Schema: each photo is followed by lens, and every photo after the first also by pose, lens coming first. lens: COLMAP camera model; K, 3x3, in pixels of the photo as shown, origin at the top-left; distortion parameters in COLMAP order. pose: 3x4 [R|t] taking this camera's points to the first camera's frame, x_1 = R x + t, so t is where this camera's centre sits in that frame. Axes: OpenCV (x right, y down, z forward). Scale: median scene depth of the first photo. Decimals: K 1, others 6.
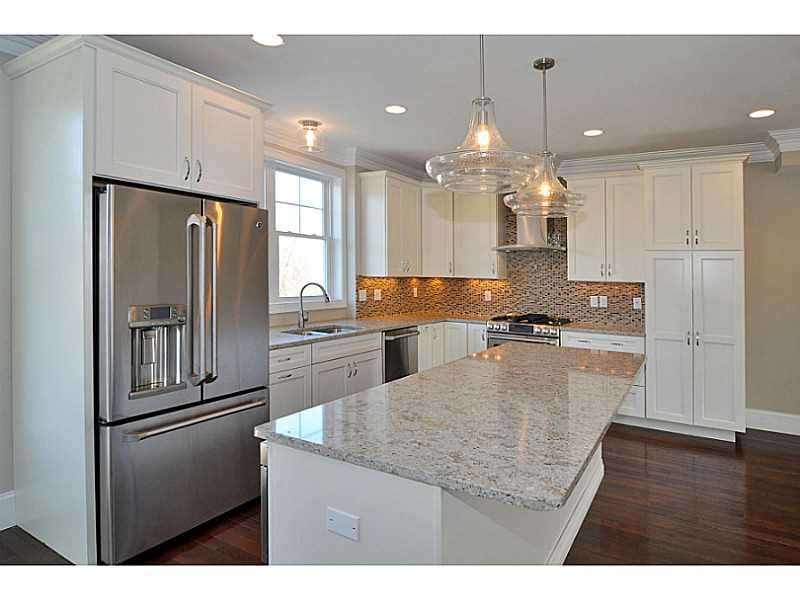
lens RADIAL K [[452.0, 0, 404.1], [0, 452.0, 257.0], [0, 0, 1]] dist [-0.003469, -0.000641]
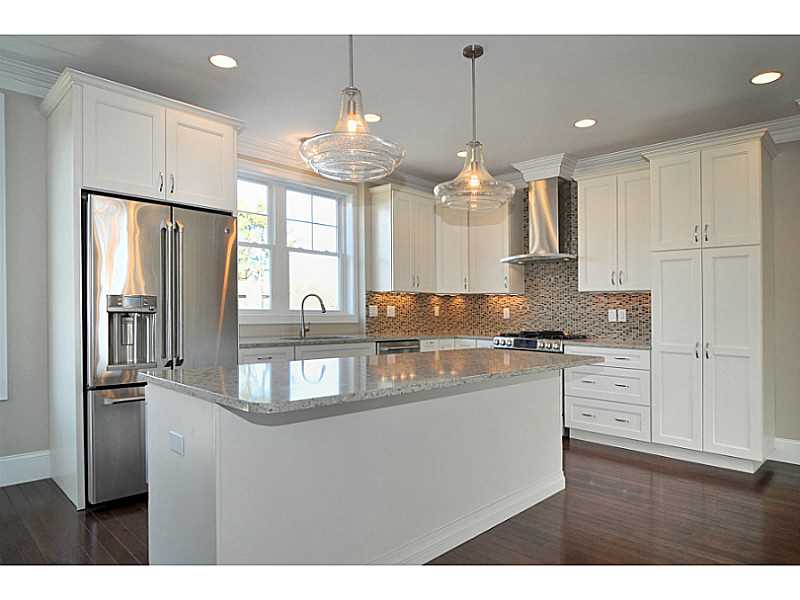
lens RADIAL K [[494.9, 0, 400.0], [0, 494.9, 300.0], [0, 0, 1]] dist [0.004232, 0.000669]
pose [[0.967743, -0.003343, -0.251915, 0.256905], [0.002900, 0.999994, -0.002132, 0.067531], [0.251921, 0.001333, 0.967747, -0.047860]]
